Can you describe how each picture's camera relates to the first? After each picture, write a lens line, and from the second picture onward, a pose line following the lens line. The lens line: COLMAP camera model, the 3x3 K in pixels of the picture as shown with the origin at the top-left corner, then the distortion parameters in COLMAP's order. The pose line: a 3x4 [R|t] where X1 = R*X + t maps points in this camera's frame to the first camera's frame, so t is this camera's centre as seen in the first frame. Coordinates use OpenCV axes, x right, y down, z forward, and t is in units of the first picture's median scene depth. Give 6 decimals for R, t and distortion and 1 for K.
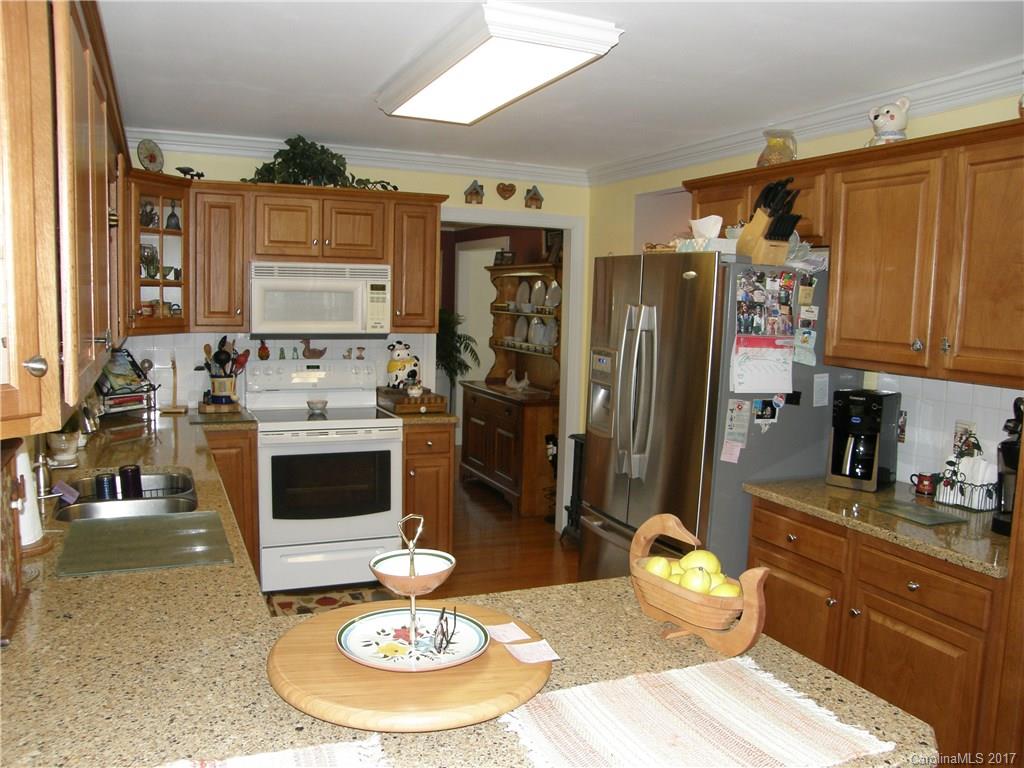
lens RADIAL K [[835.6, 0, 509.5], [0, 835.6, 402.3], [0, 0, 1]] dist [-0.165770, 0.147174]
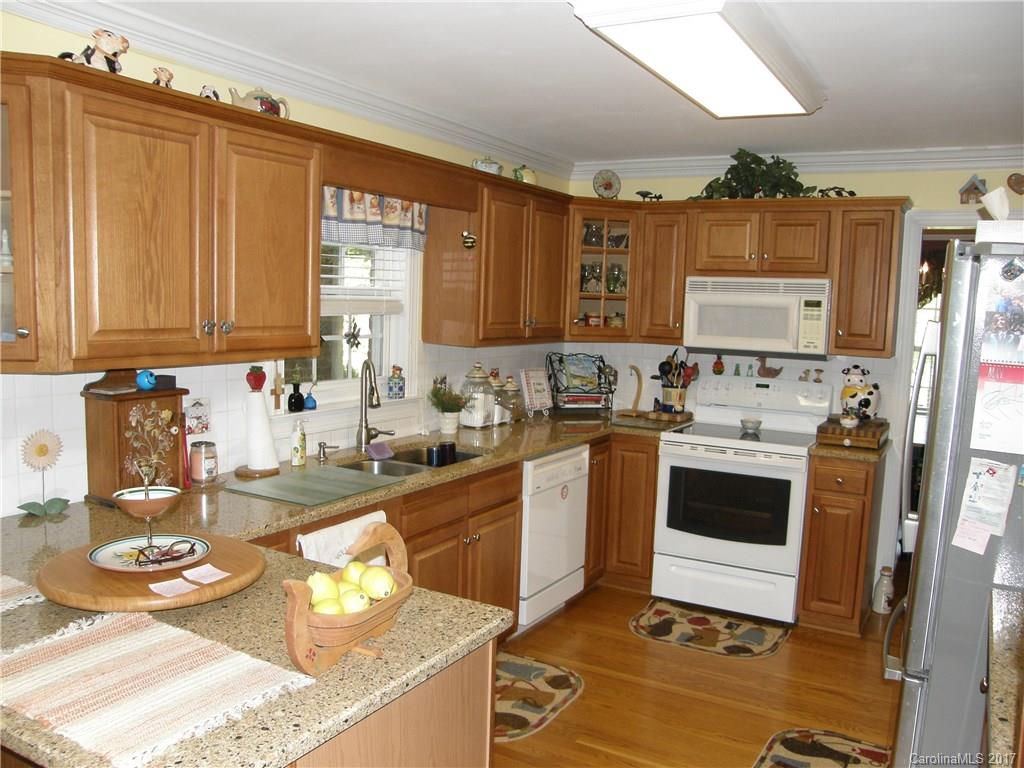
lens RADIAL K [[835.6, 0, 509.5], [0, 835.6, 402.3], [0, 0, 1]] dist [-0.165770, 0.147174]
pose [[0.592749, 0.088343, -0.800527, 0.379261], [-0.113917, 0.993169, 0.025252, -0.014975], [0.797290, 0.076226, 0.598764, 0.201650]]
